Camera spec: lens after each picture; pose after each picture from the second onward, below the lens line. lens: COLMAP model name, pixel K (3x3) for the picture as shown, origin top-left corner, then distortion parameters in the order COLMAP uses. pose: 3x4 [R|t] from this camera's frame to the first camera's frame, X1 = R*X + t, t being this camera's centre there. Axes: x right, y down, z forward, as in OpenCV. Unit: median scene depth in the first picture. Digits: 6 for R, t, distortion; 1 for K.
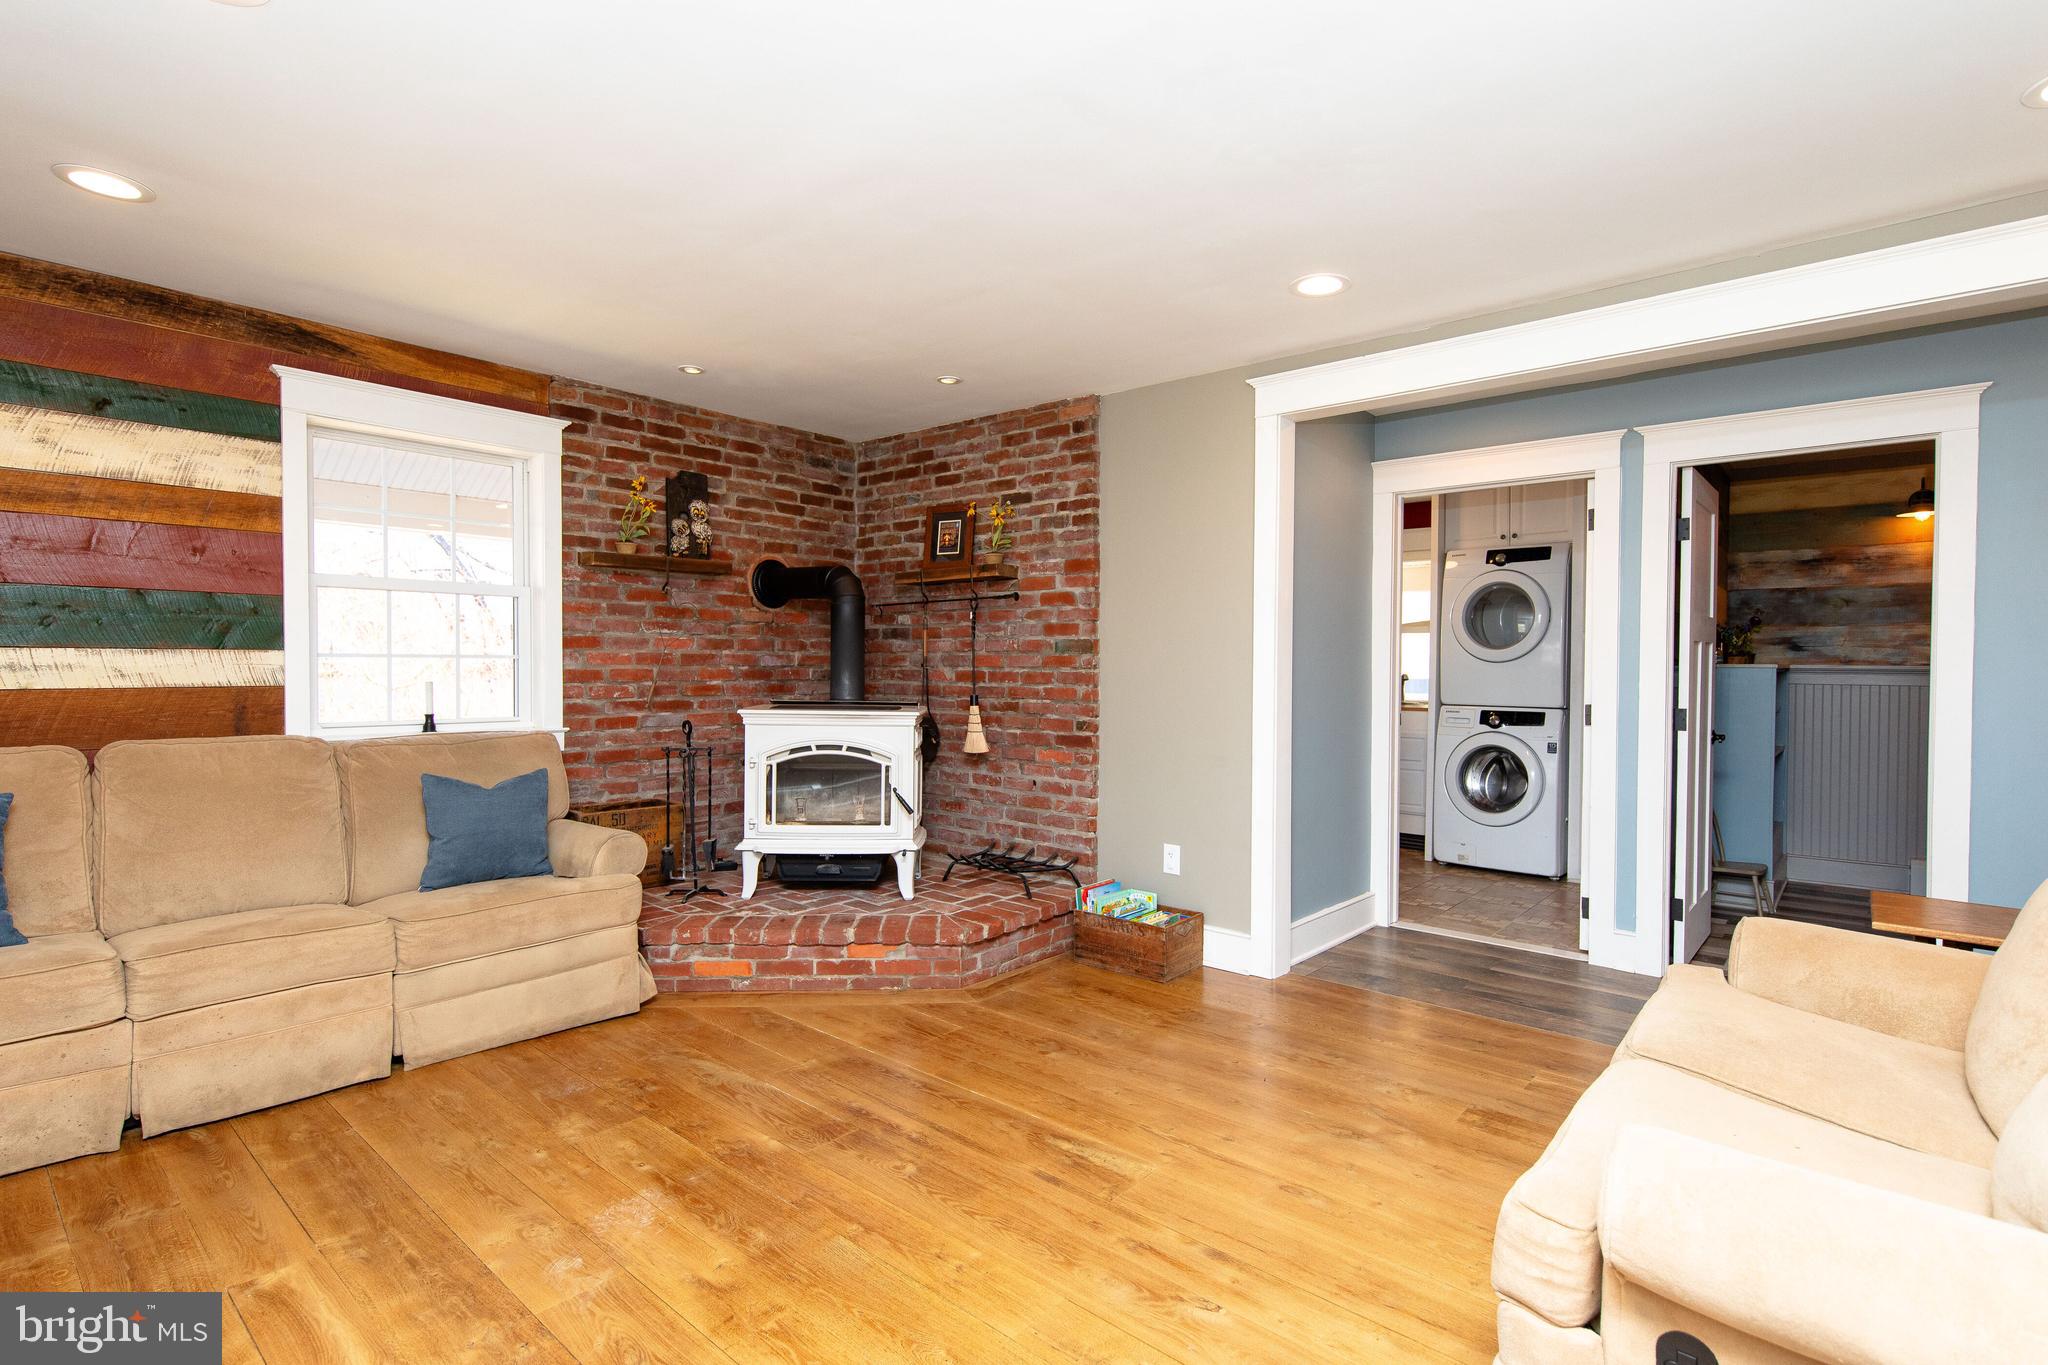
lens RADIAL K [[973.4, 0, 999.5], [0, 973.4, 678.9], [0, 0, 1]] dist [0.000973, -0.000055]
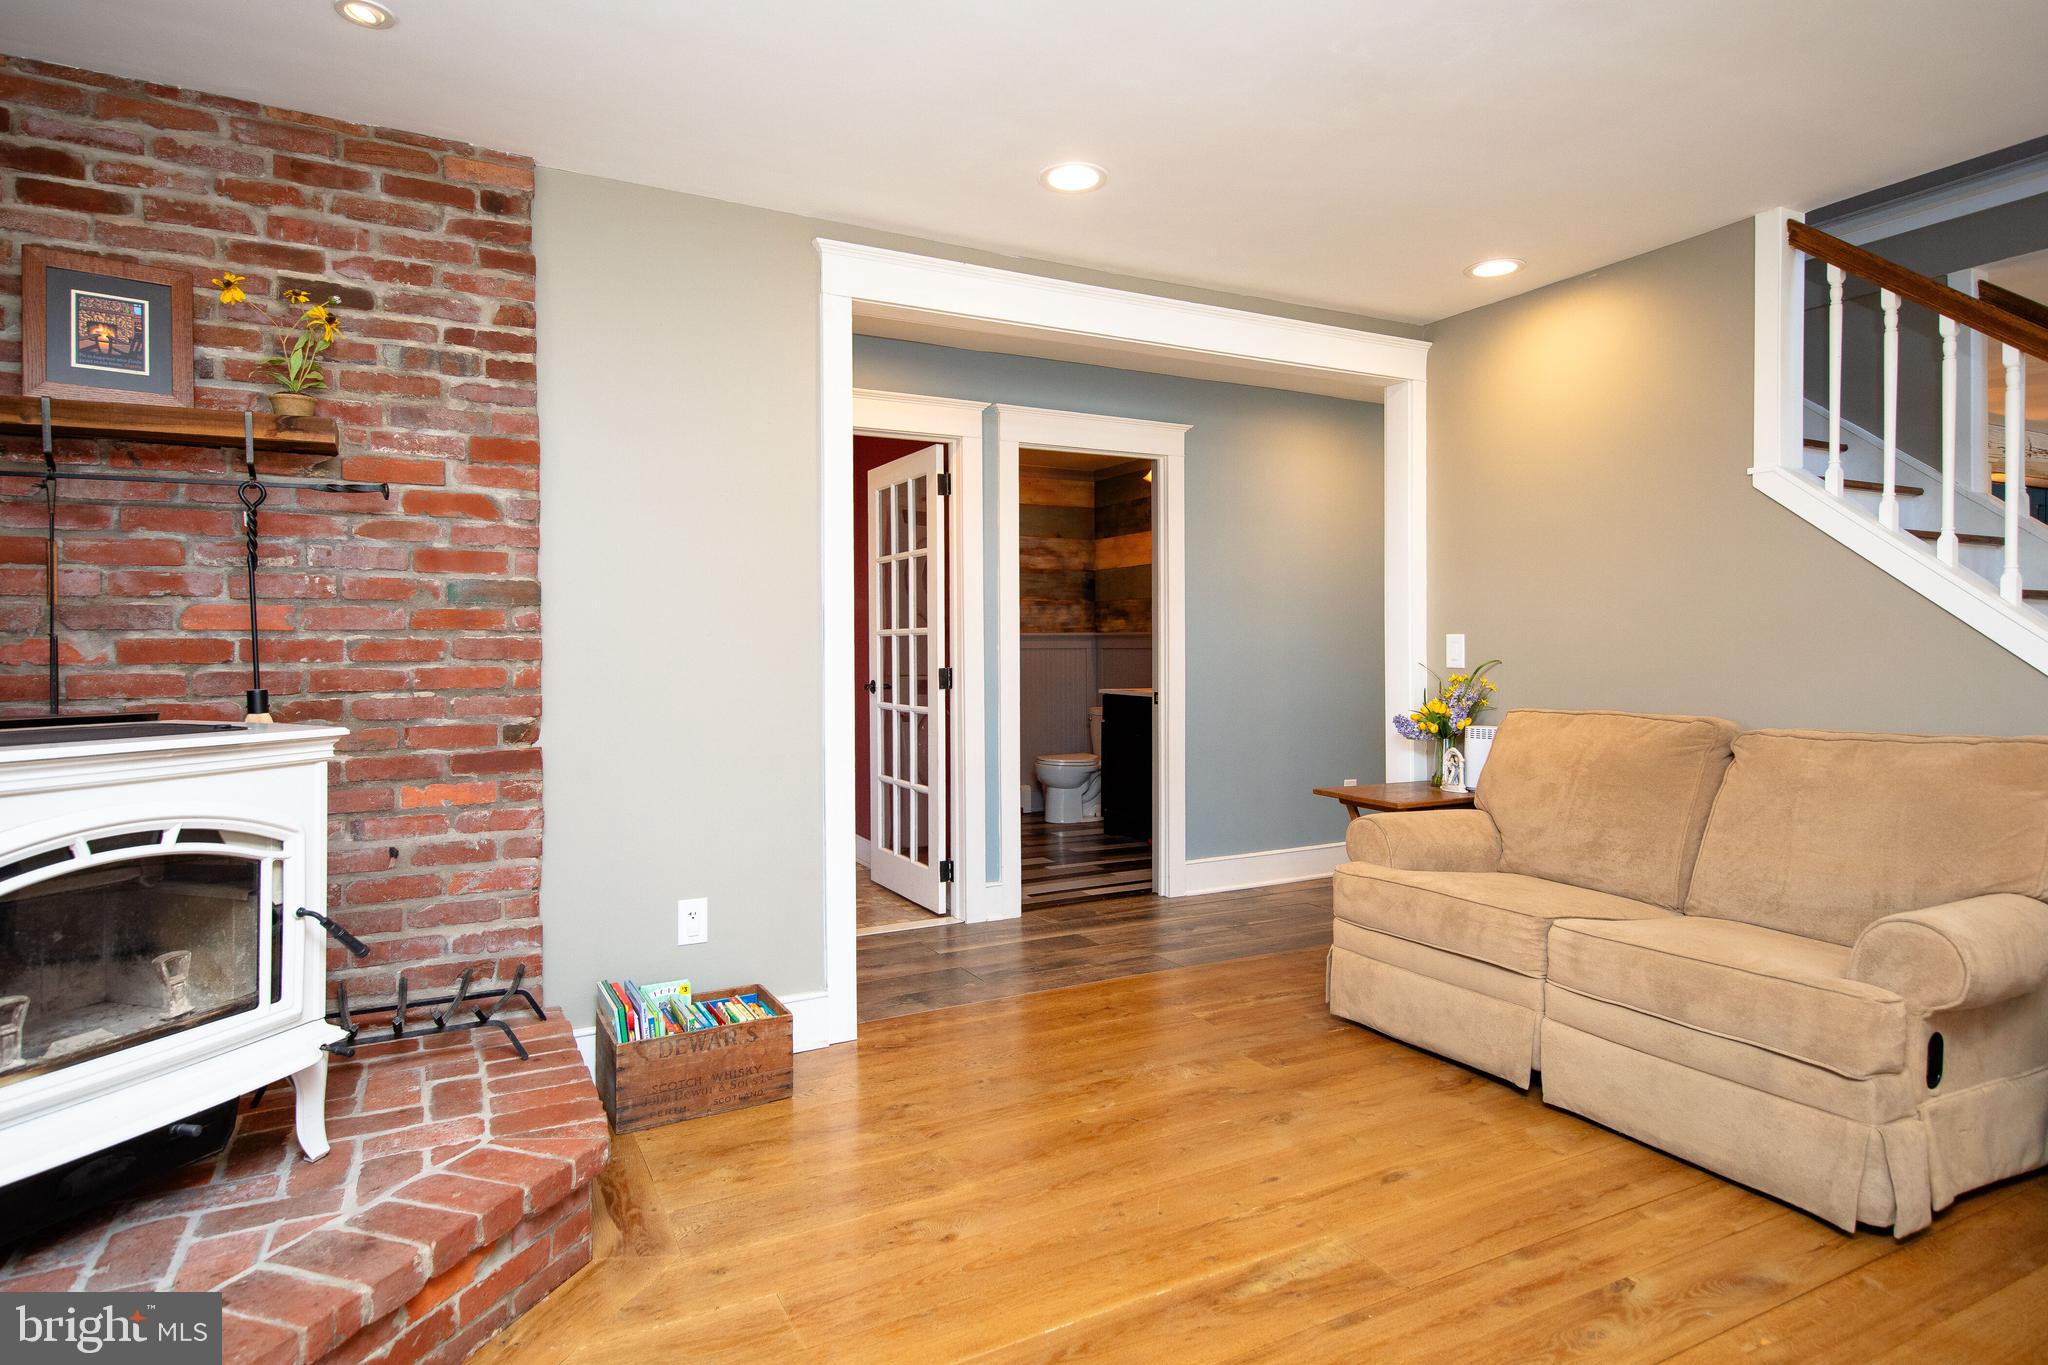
lens RADIAL K [[1124.3, 0, 1031.3], [0, 1124.3, 656.7], [0, 0, 1]] dist [0.005511, 0.000080]
pose [[0.345432, -0.018294, 0.938265, -0.422560], [0.021682, 0.999699, 0.011509, 0.002390], [-0.938193, 0.016368, 0.345725, 0.483084]]
